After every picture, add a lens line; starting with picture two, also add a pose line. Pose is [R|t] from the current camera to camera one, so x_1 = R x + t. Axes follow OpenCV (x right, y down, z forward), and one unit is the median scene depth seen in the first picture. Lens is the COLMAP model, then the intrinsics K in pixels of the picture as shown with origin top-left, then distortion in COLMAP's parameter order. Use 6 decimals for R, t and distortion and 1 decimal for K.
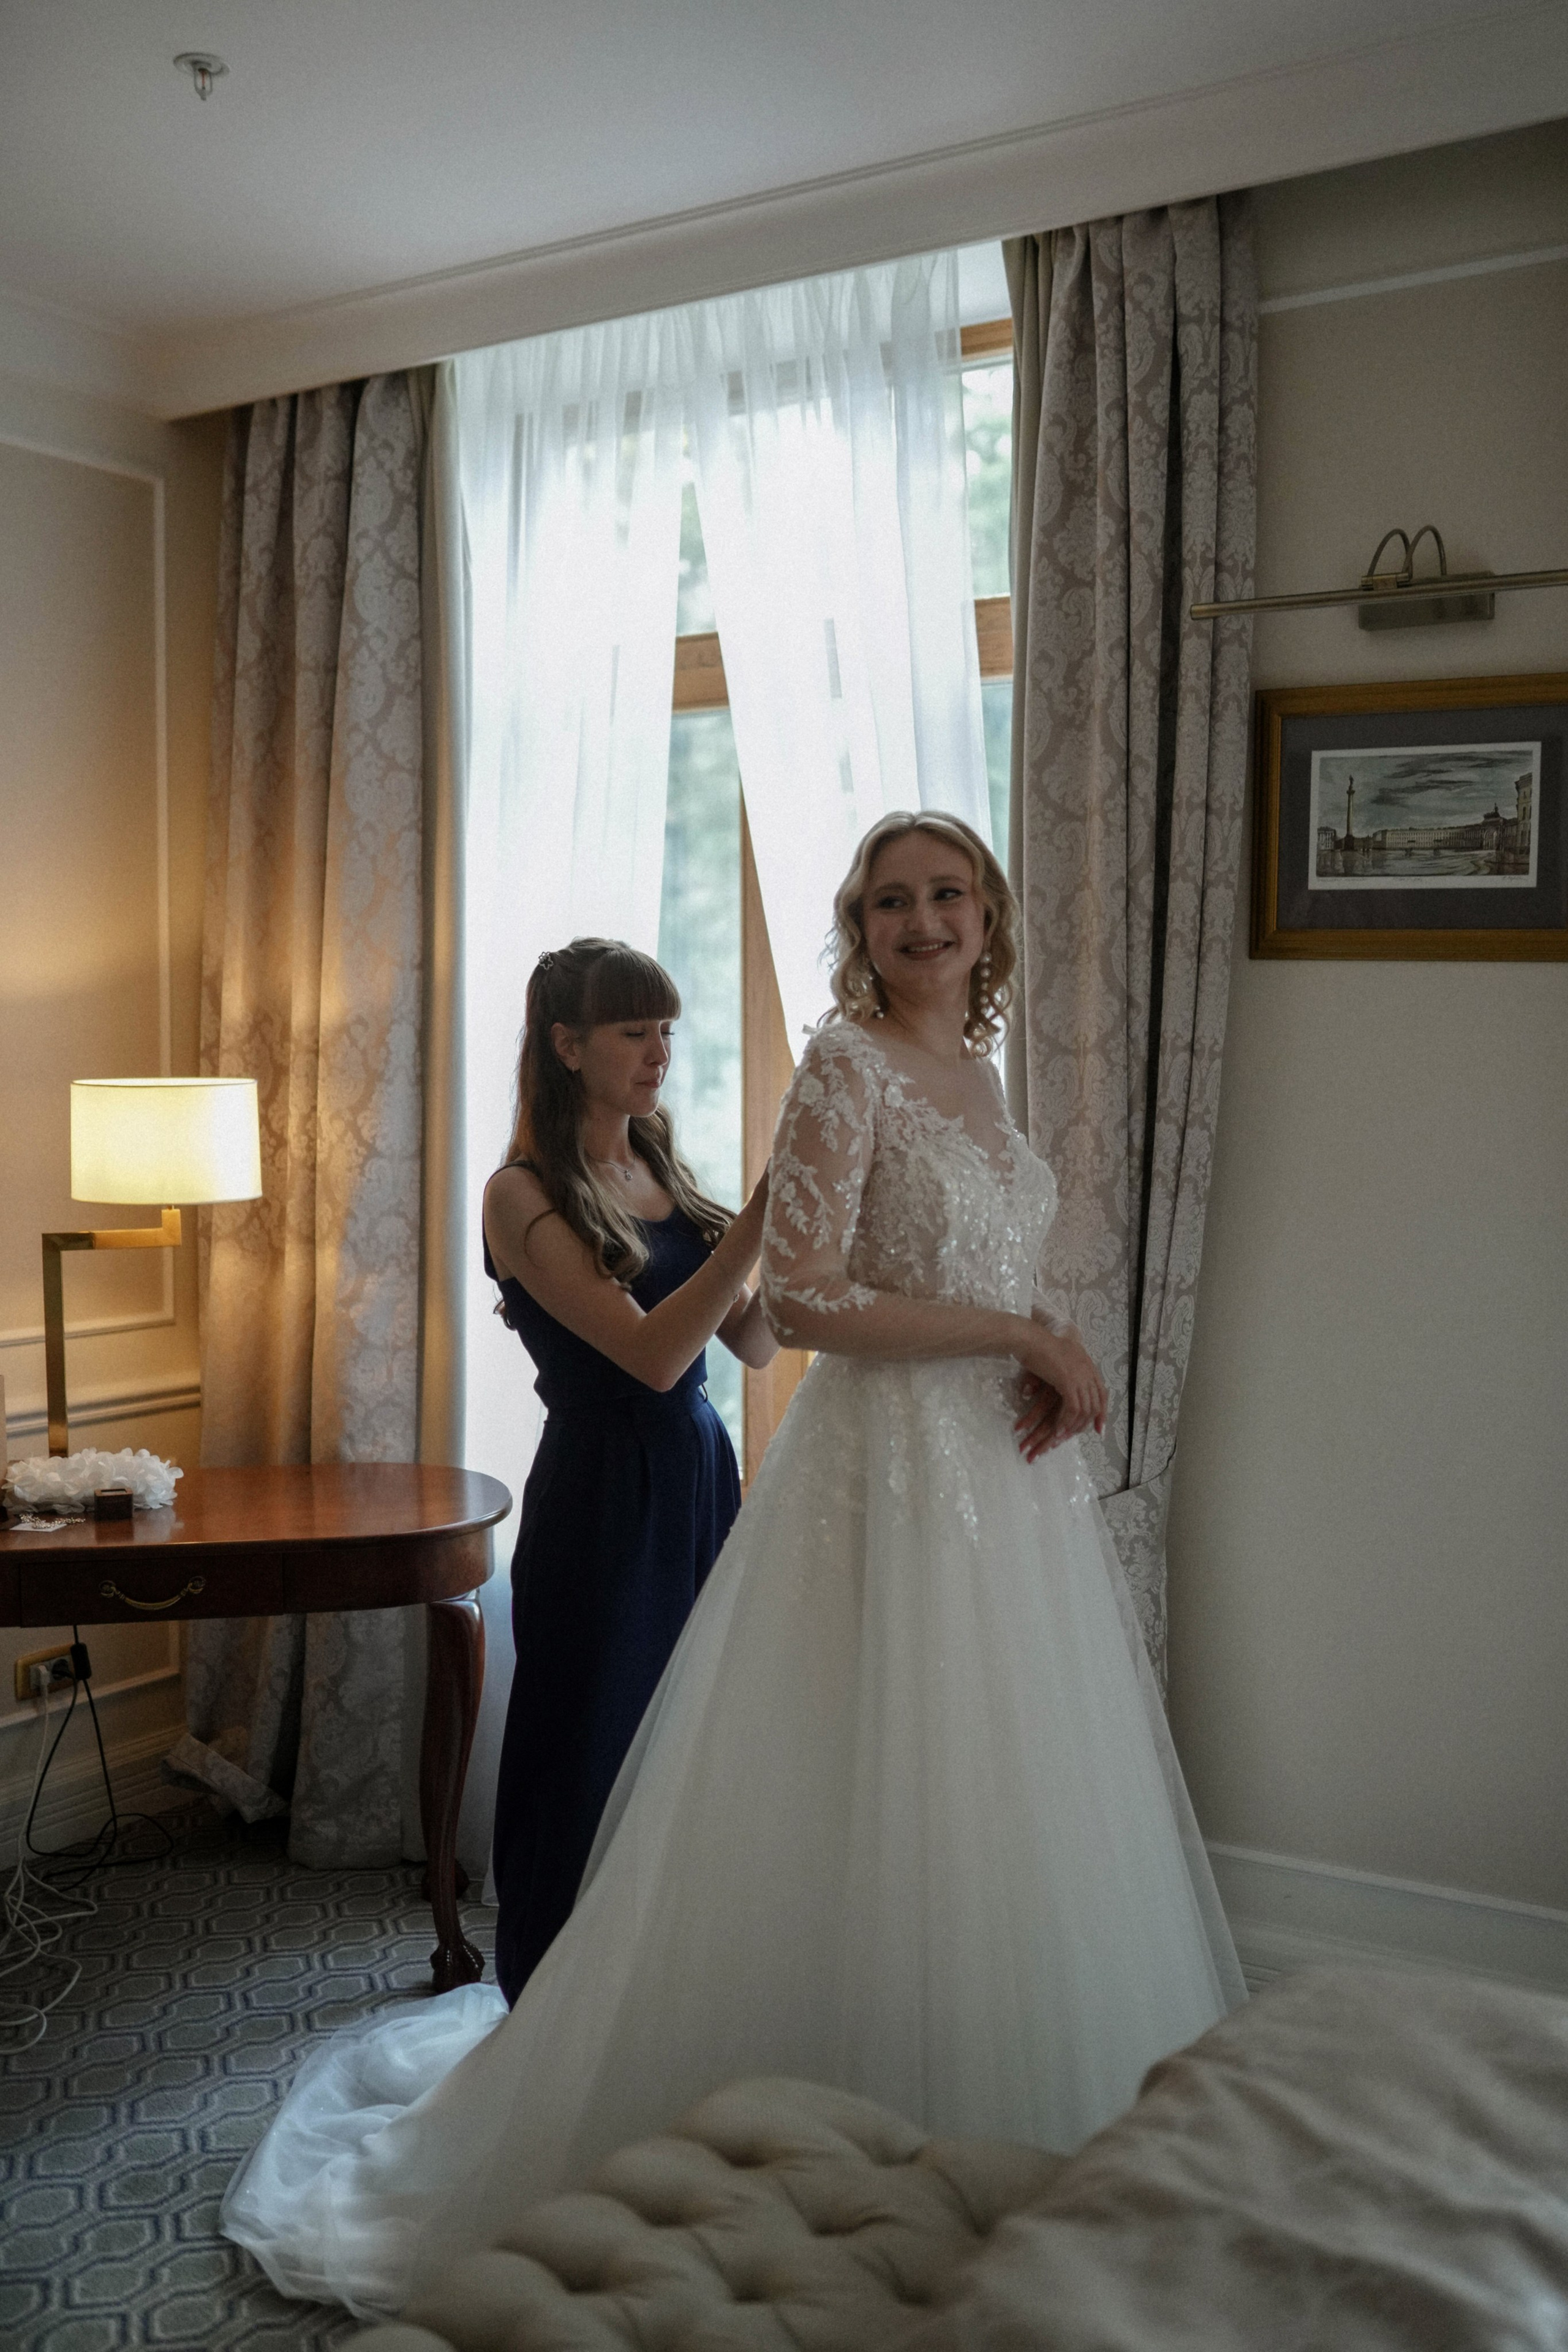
lens RADIAL K [[2256.3, 0, 779.7], [0, 2256.3, 1166.5], [0, 0, 1]] dist [-0.007217, 0.000000]
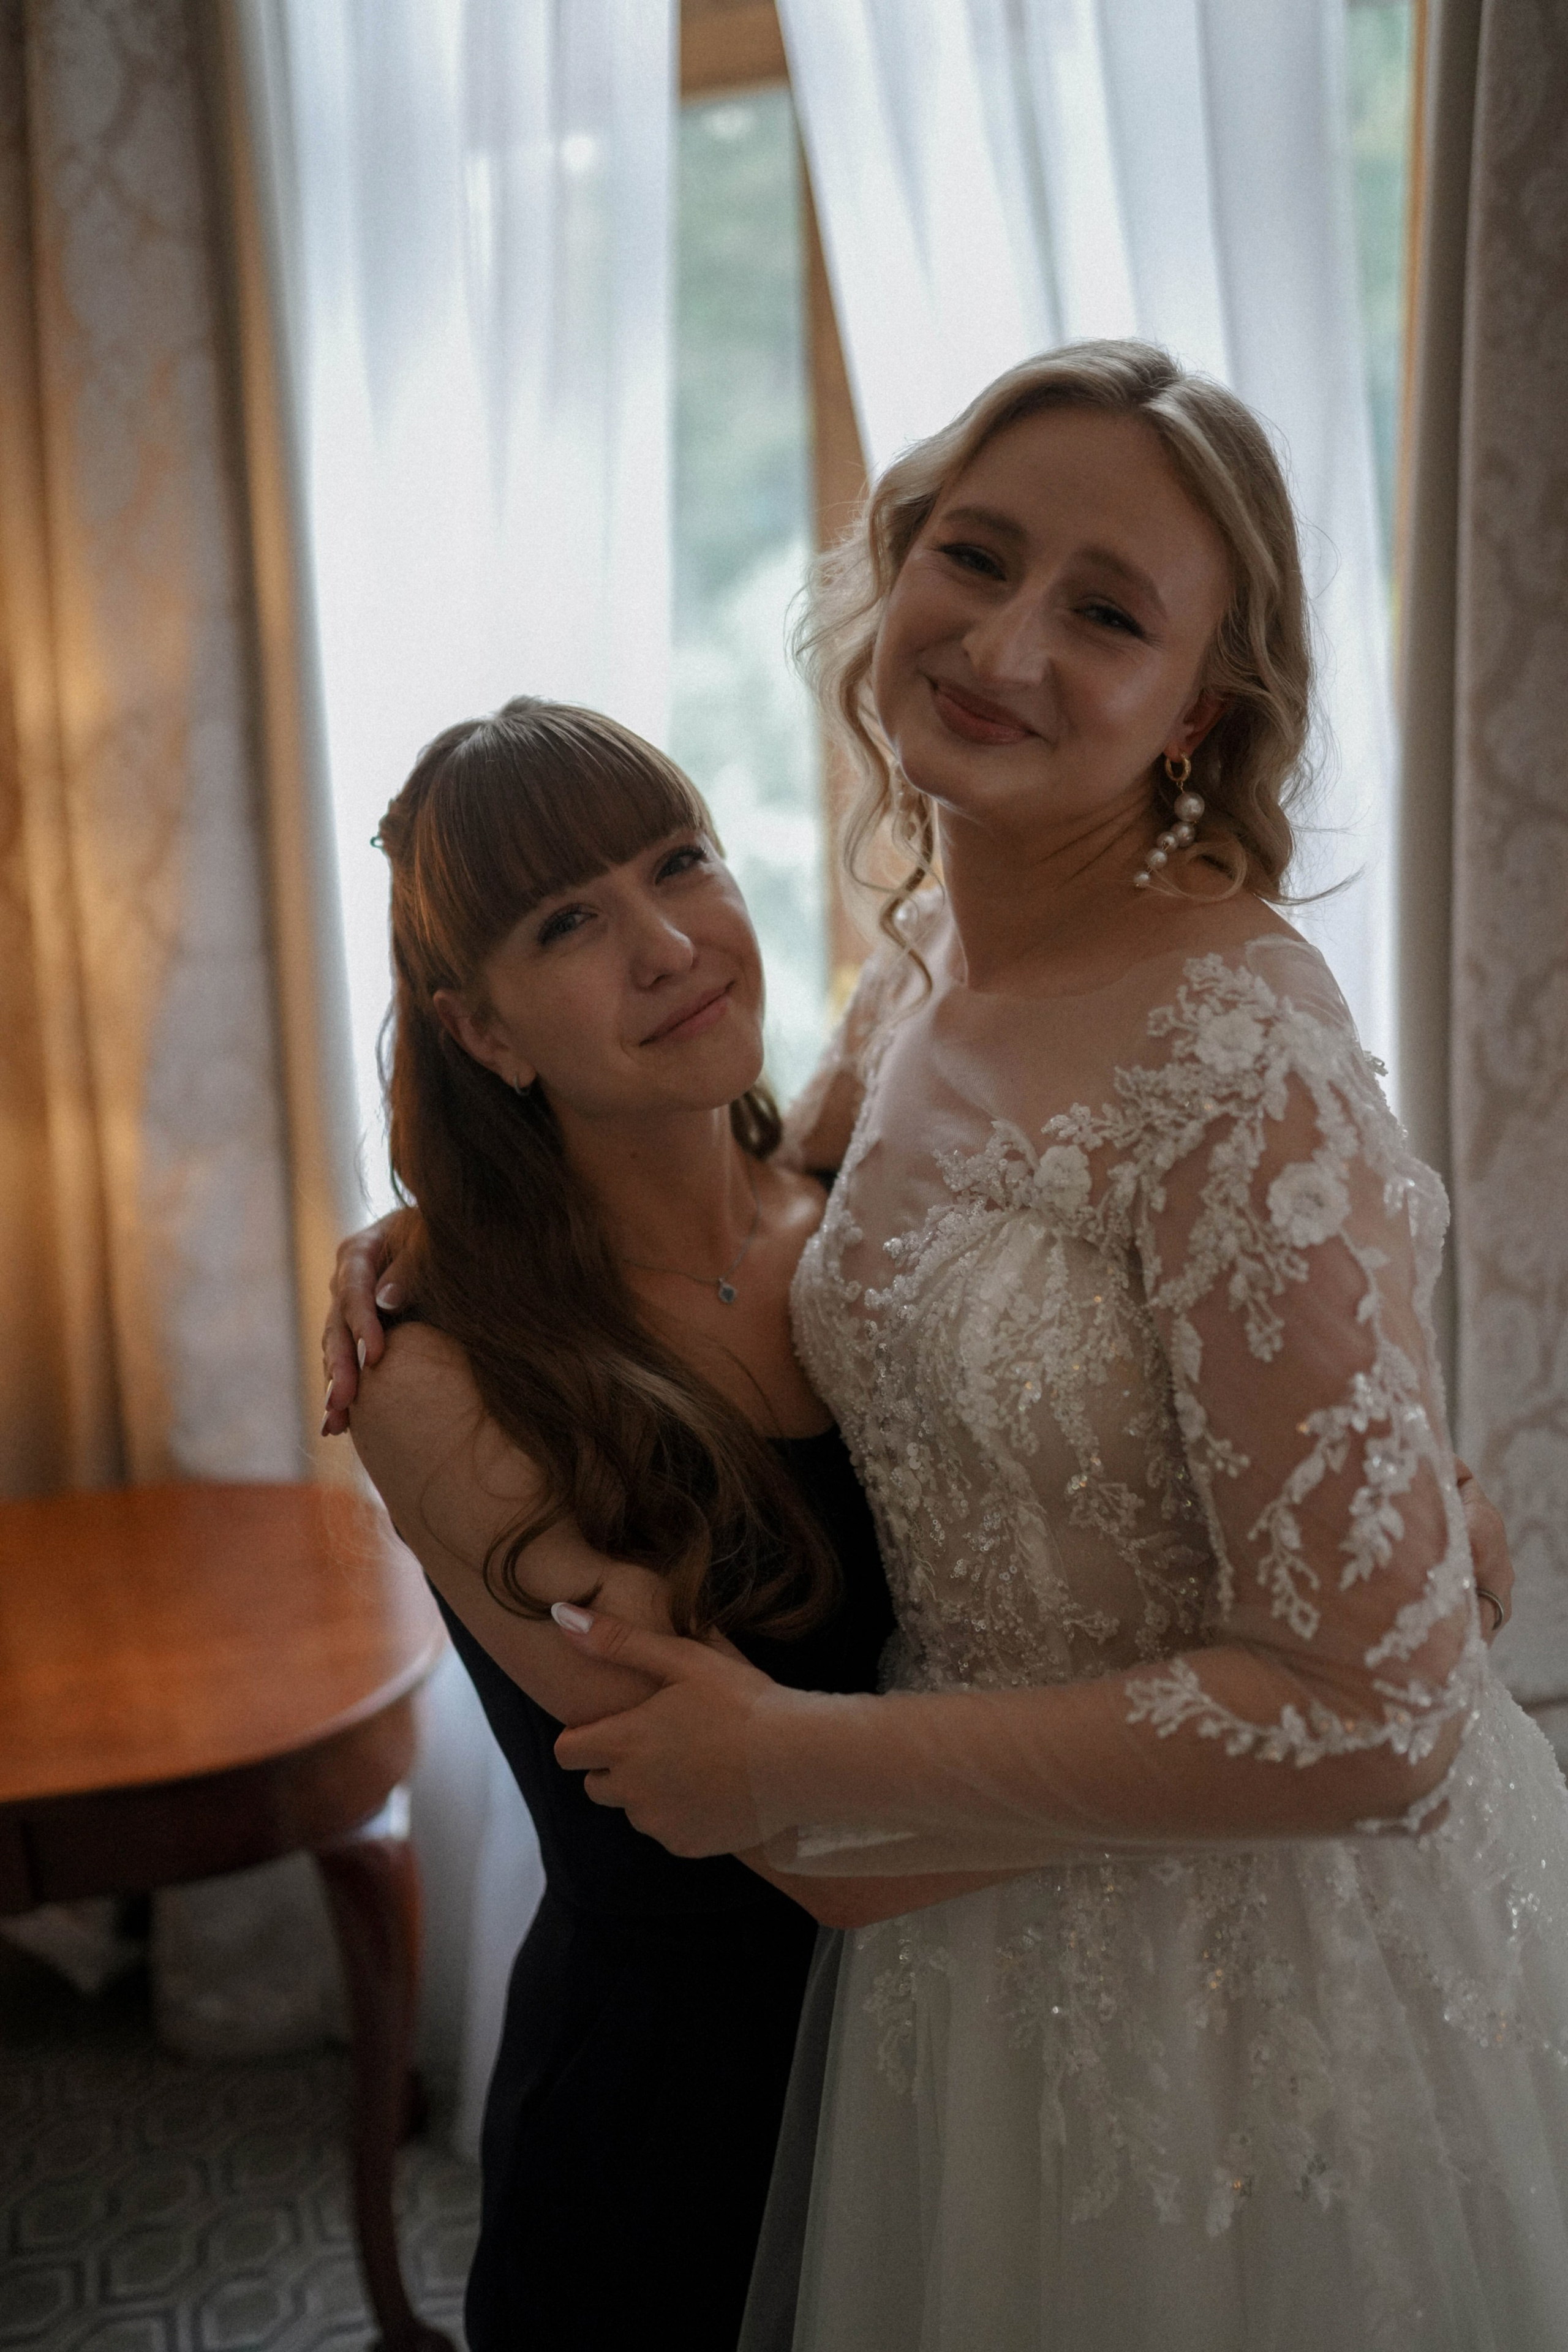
lens RADIAL K [[2256.3, 0, 779.7], [0, 2256.3, 1169.3], [0, 0, 1]] dist [-0.007217, 0.000000]
pose [[0.999395, -0.034729, -0.002014, -0.030356], [0.034314, 0.974630, 0.221178, -0.073852], [-0.005719, -0.221113, 0.975231, 0.435325]]
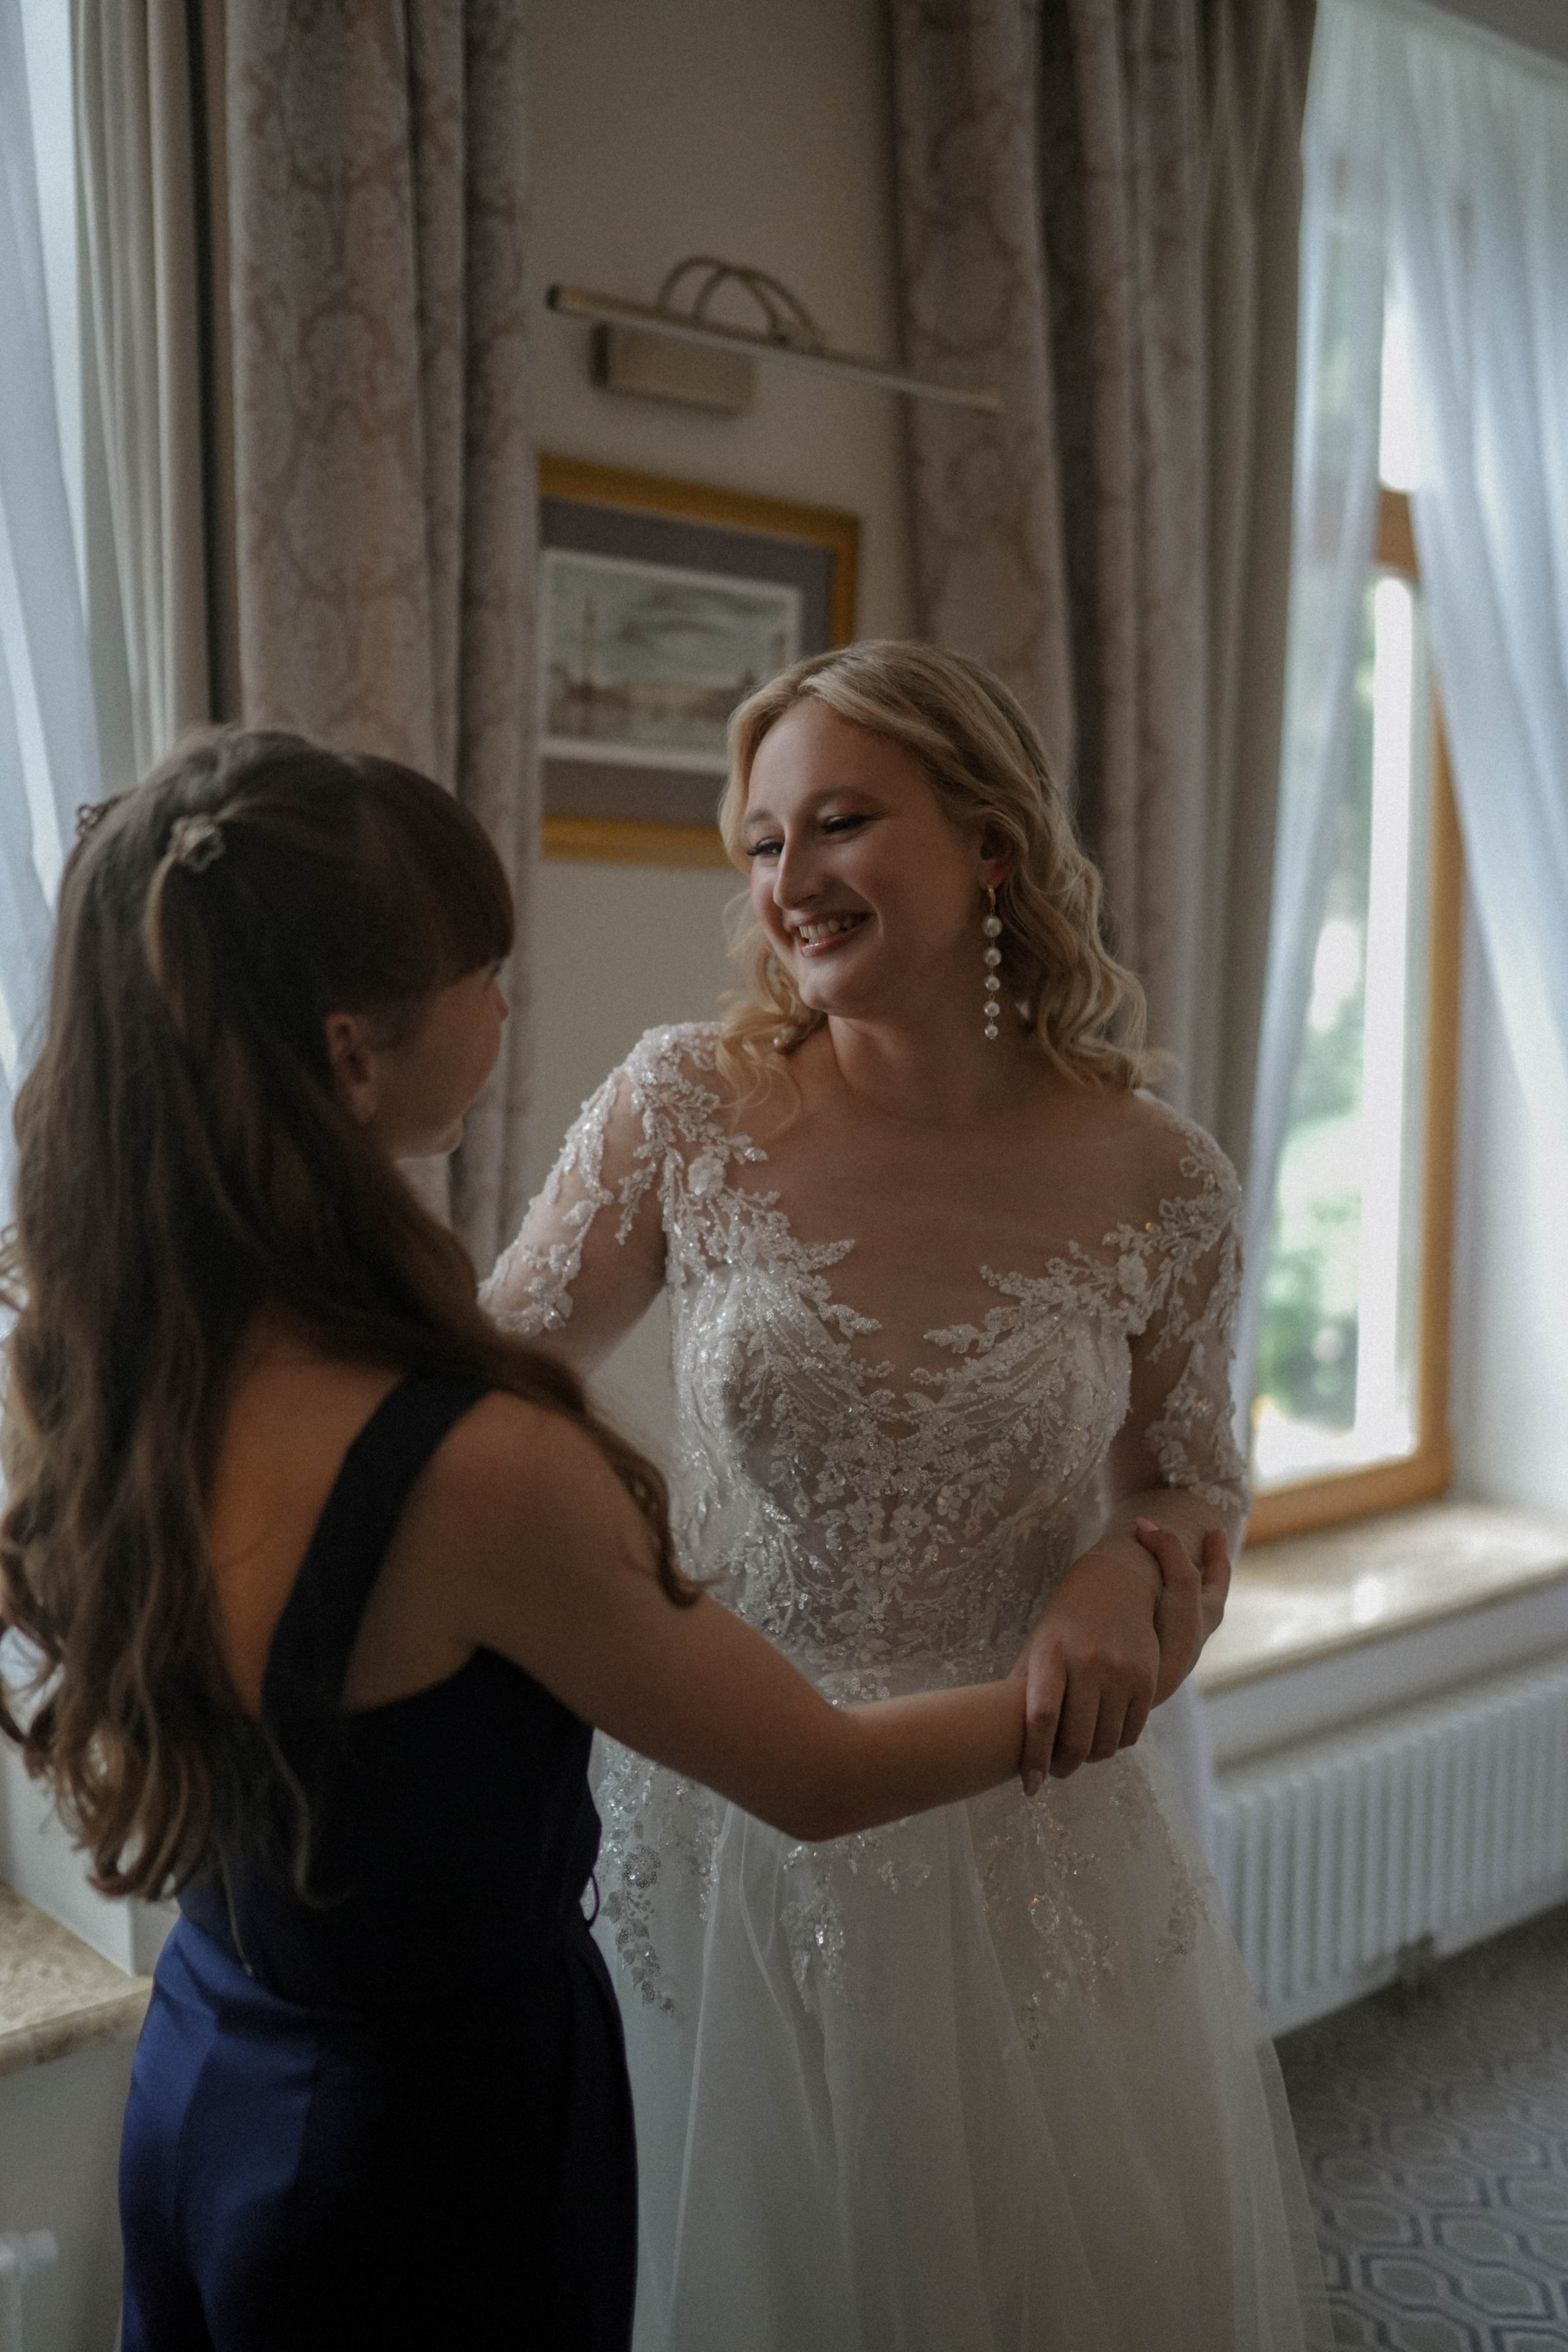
lens RADIAL K [[2256.3, 0, 781.8], [0, 2256.3, 1180.2], [0, 0, 1]] dist [-0.007217, 0.000000]
pose [[0.311374, -0.094680, 0.945559, -0.329567], [0.049455, 0.995290, 0.083374, -0.038840], [-0.949000, 0.020802, 0.314590, 0.590470]]
